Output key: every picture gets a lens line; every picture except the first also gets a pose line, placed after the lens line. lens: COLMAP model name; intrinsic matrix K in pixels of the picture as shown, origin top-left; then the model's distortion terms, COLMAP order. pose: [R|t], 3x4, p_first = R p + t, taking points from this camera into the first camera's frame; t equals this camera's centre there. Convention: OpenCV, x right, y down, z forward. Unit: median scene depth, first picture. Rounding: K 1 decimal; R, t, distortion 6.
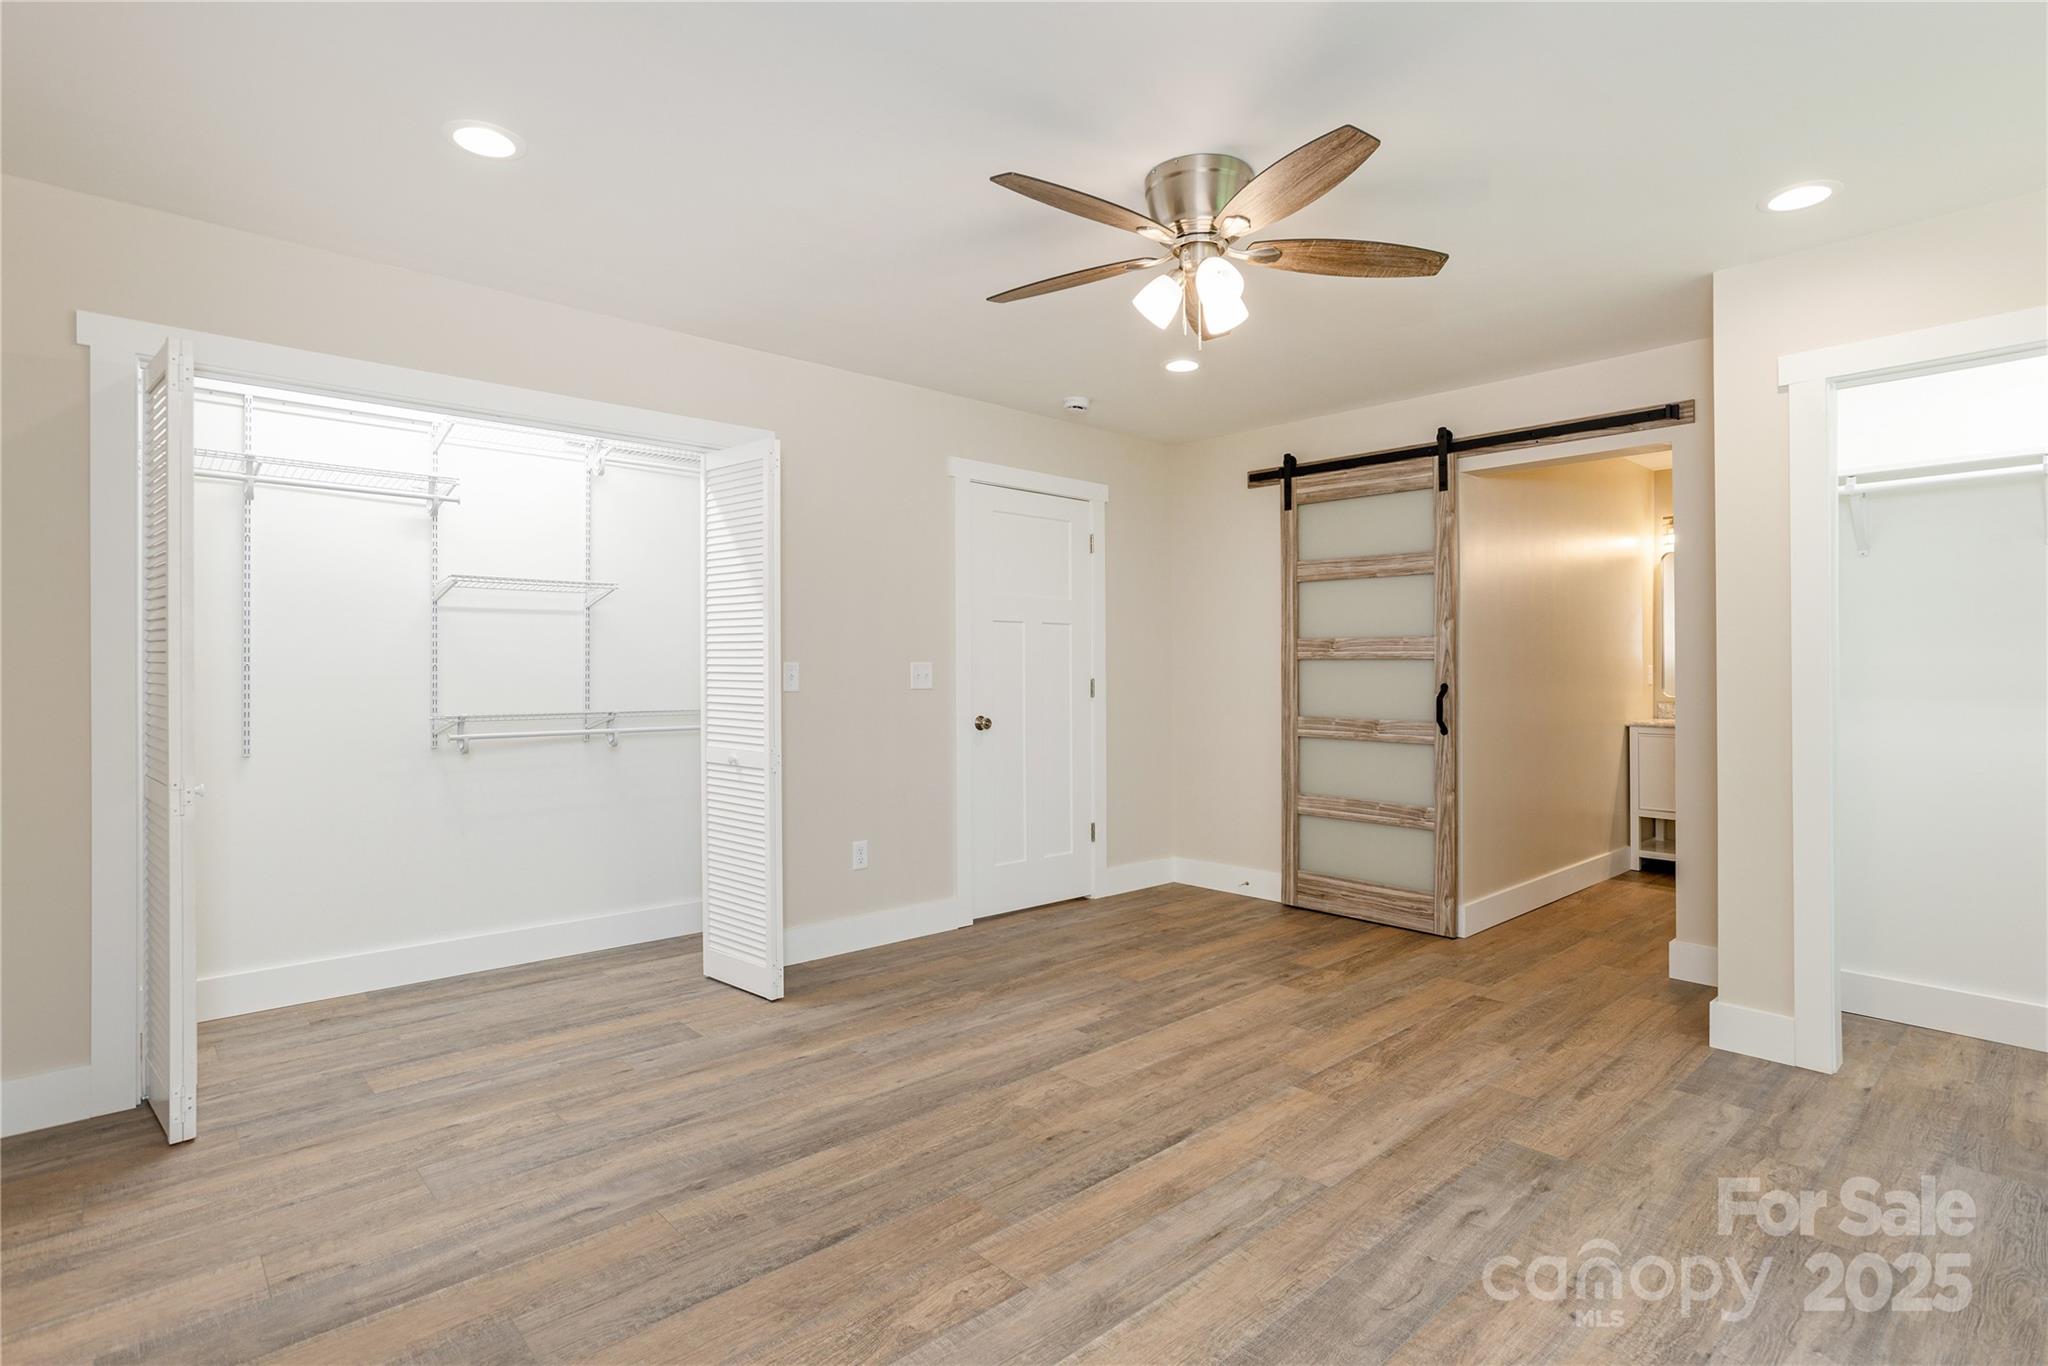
lens RADIAL K [[995.6, 0, 1023.4], [0, 995.6, 672.5], [0, 0, 1]] dist [-0.025799, 0.011348]
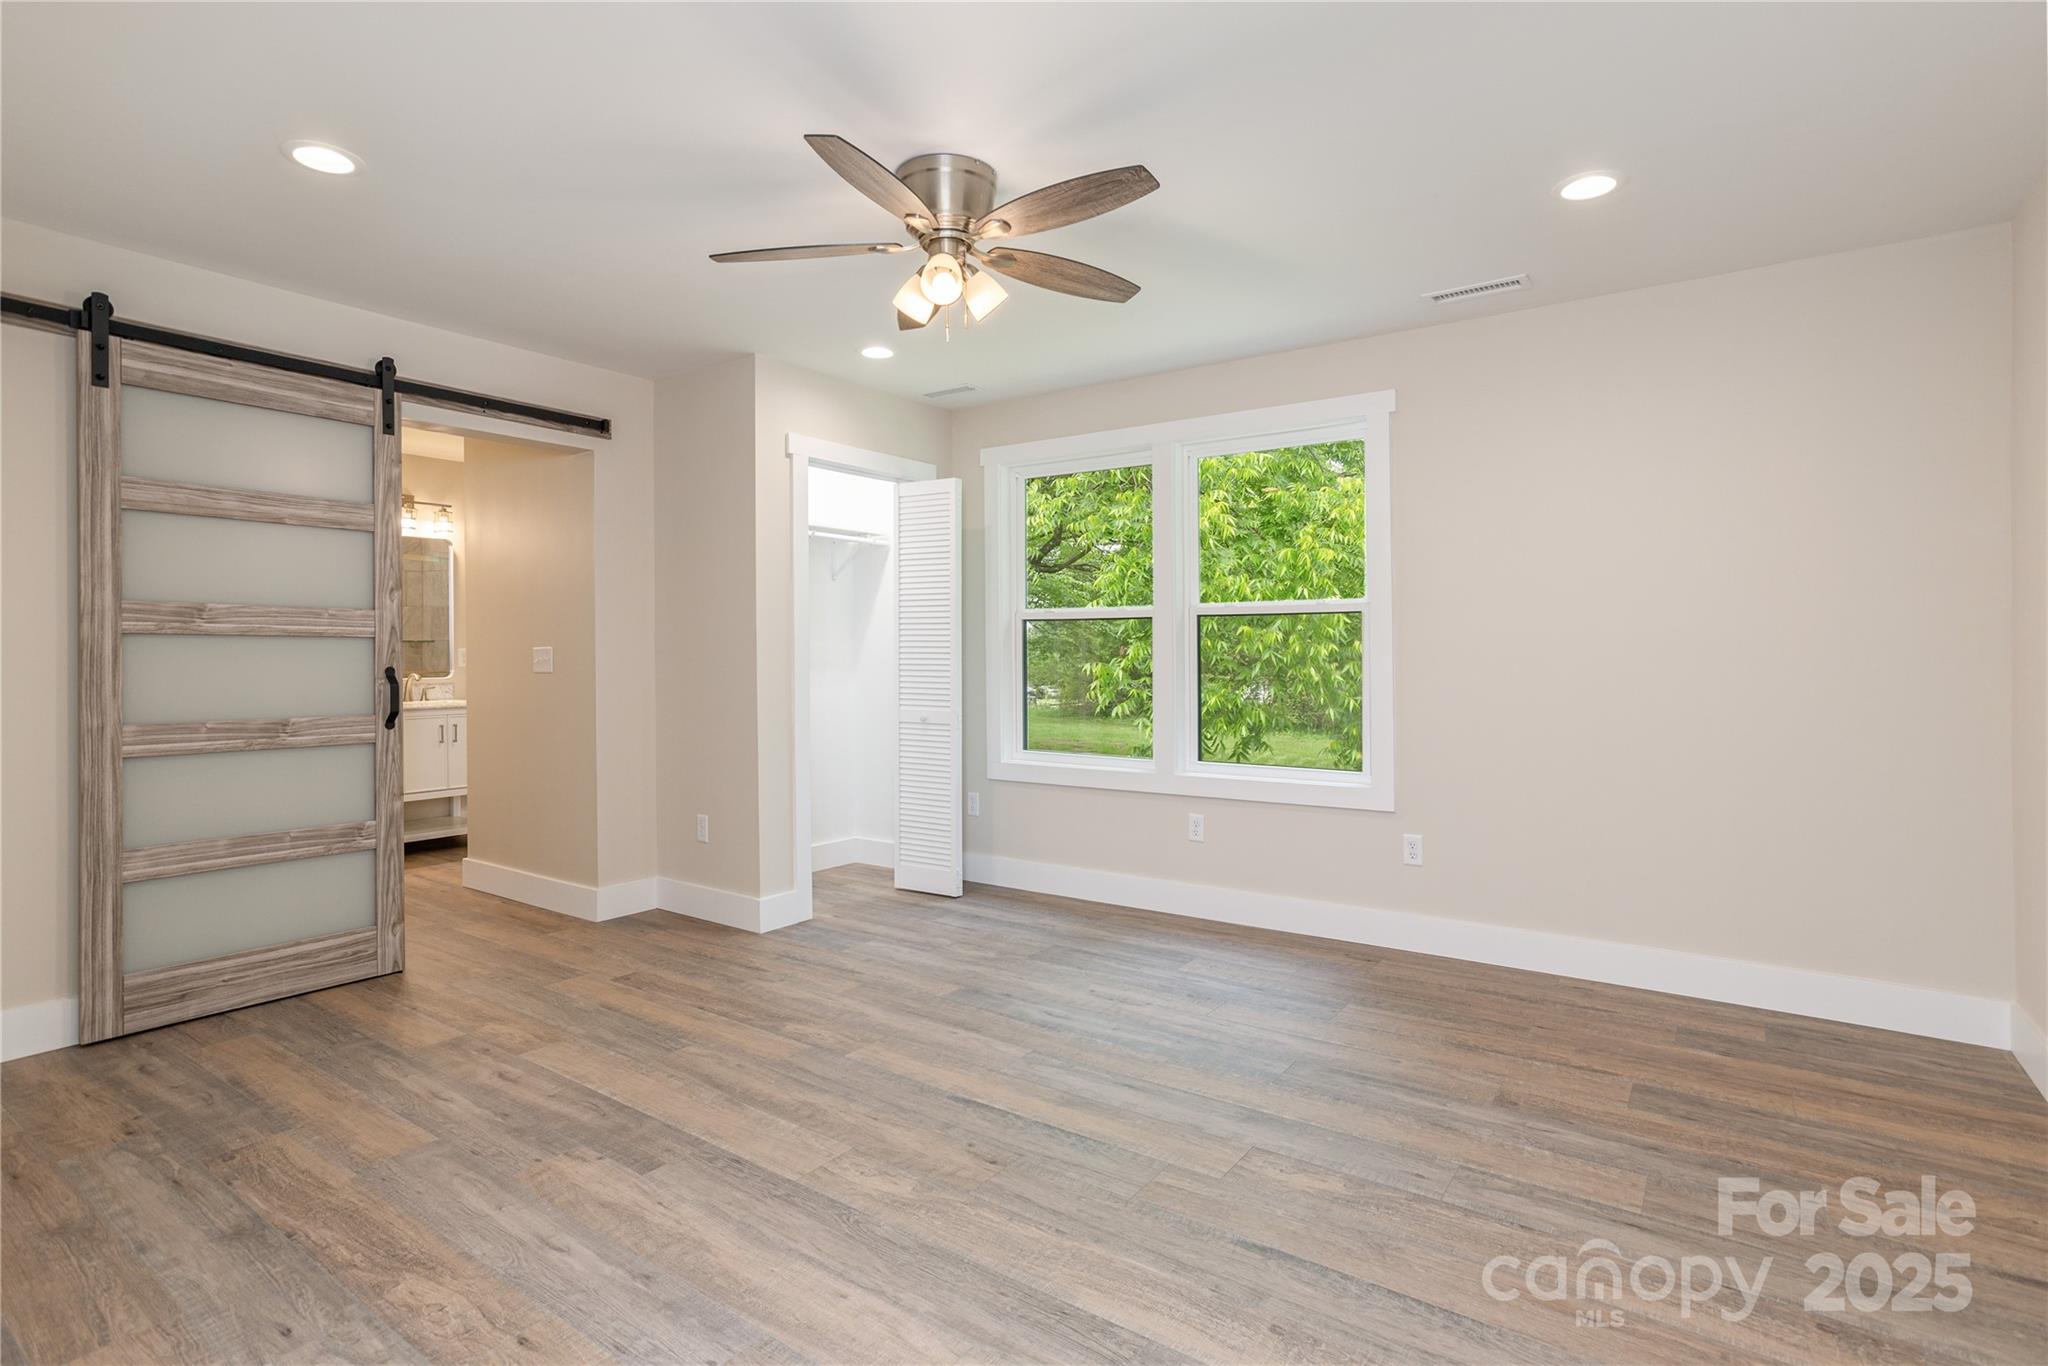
lens RADIAL K [[995.6, 0, 1027.8], [0, 995.6, 646.7], [0, 0, 1]] dist [-0.025799, 0.011348]
pose [[-0.195650, 0.008699, 0.980635, -0.602050], [0.004707, 0.999957, -0.007931, 0.003538], [-0.980662, 0.003065, -0.195683, 0.788920]]
